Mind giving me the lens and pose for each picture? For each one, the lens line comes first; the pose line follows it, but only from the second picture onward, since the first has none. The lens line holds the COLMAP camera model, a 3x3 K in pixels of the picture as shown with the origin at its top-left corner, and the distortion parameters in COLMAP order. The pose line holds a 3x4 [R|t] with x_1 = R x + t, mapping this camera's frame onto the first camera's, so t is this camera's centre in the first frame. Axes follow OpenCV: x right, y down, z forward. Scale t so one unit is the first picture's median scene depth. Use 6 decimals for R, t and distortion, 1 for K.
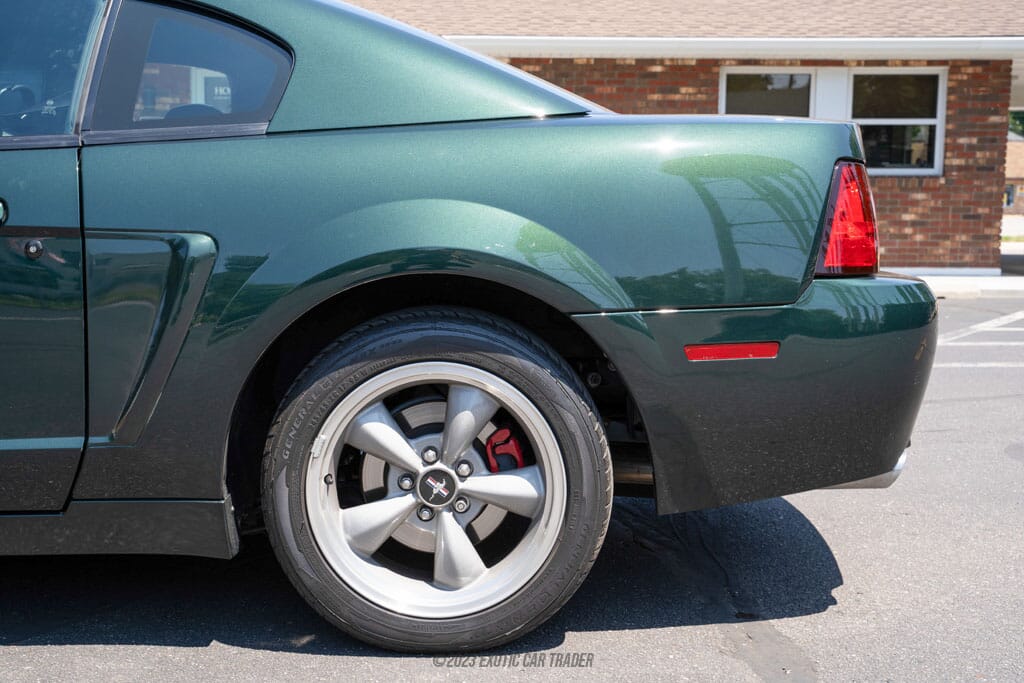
lens RADIAL K [[1301.2, 0, 512.1], [0, 1301.2, 344.2], [0, 0, 1]] dist [0.042394, 0.000000]
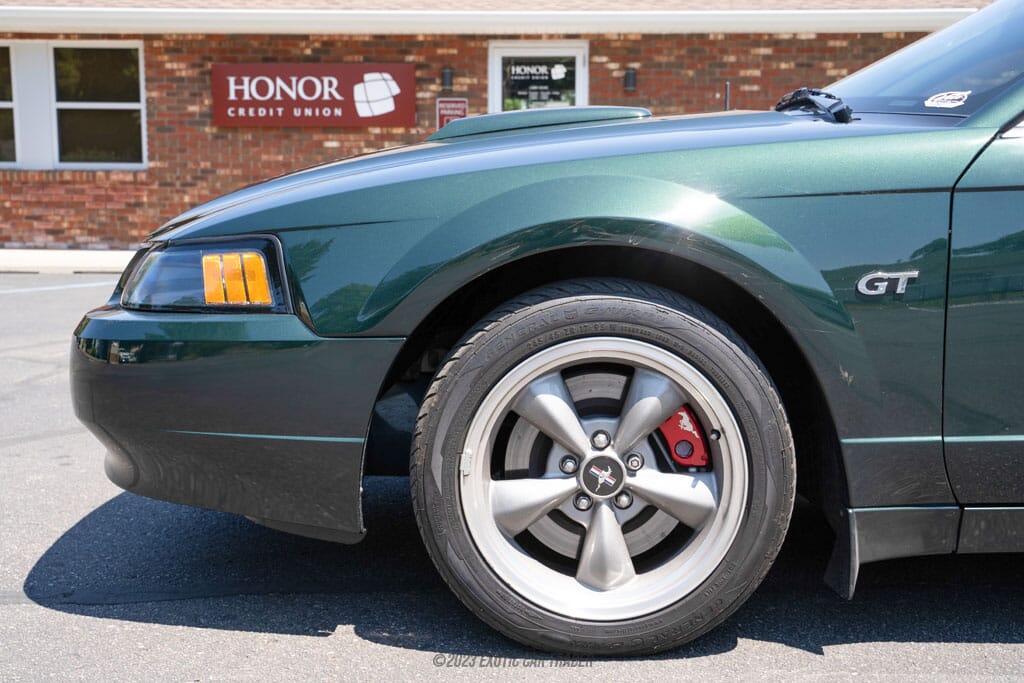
lens RADIAL K [[1301.2, 0, 511.9], [0, 1301.2, 337.6], [0, 0, 1]] dist [0.042394, 0.000000]
pose [[0.999933, -0.006719, -0.009462, -0.225664], [0.006770, 0.999963, 0.005382, 0.001929], [0.009425, -0.005446, 0.999941, 0.016643]]
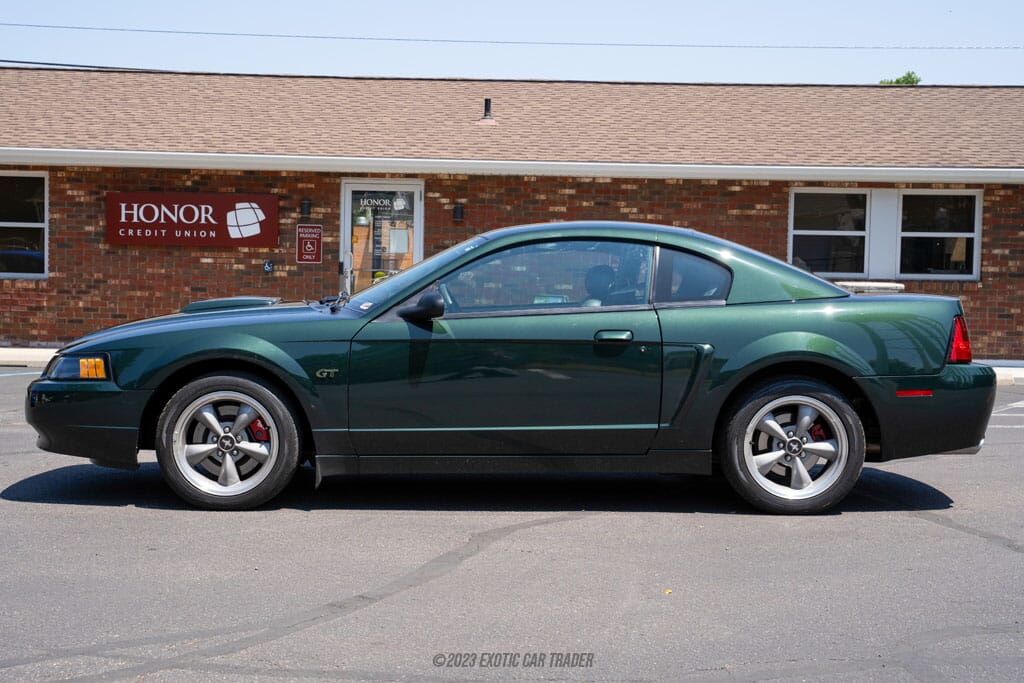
lens RADIAL K [[1498.0, 0, 494.1], [0, 1498.0, 331.3], [0, 0, 1]] dist [0.109151, 0.000000]
pose [[0.999865, 0.009852, 0.013149, -0.126830], [-0.008872, 0.997321, -0.072613, 0.019685], [-0.013829, 0.072486, 0.997274, -0.353891]]
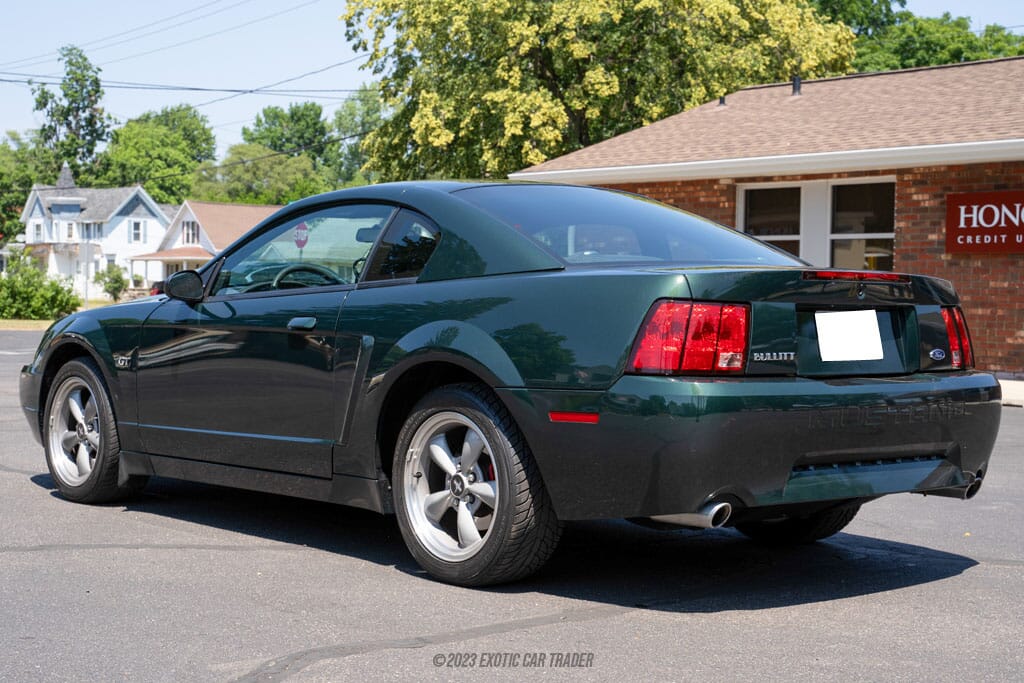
lens RADIAL K [[1607.5, 0, 513.0], [0, 1607.5, 343.2], [0, 0, 1]] dist [0.202397, 0.000000]
pose [[0.645002, 0.028640, -0.763644, 0.305294], [-0.094956, 0.994557, -0.042903, 0.001309], [0.758258, 0.100185, 0.644211, -0.063358]]
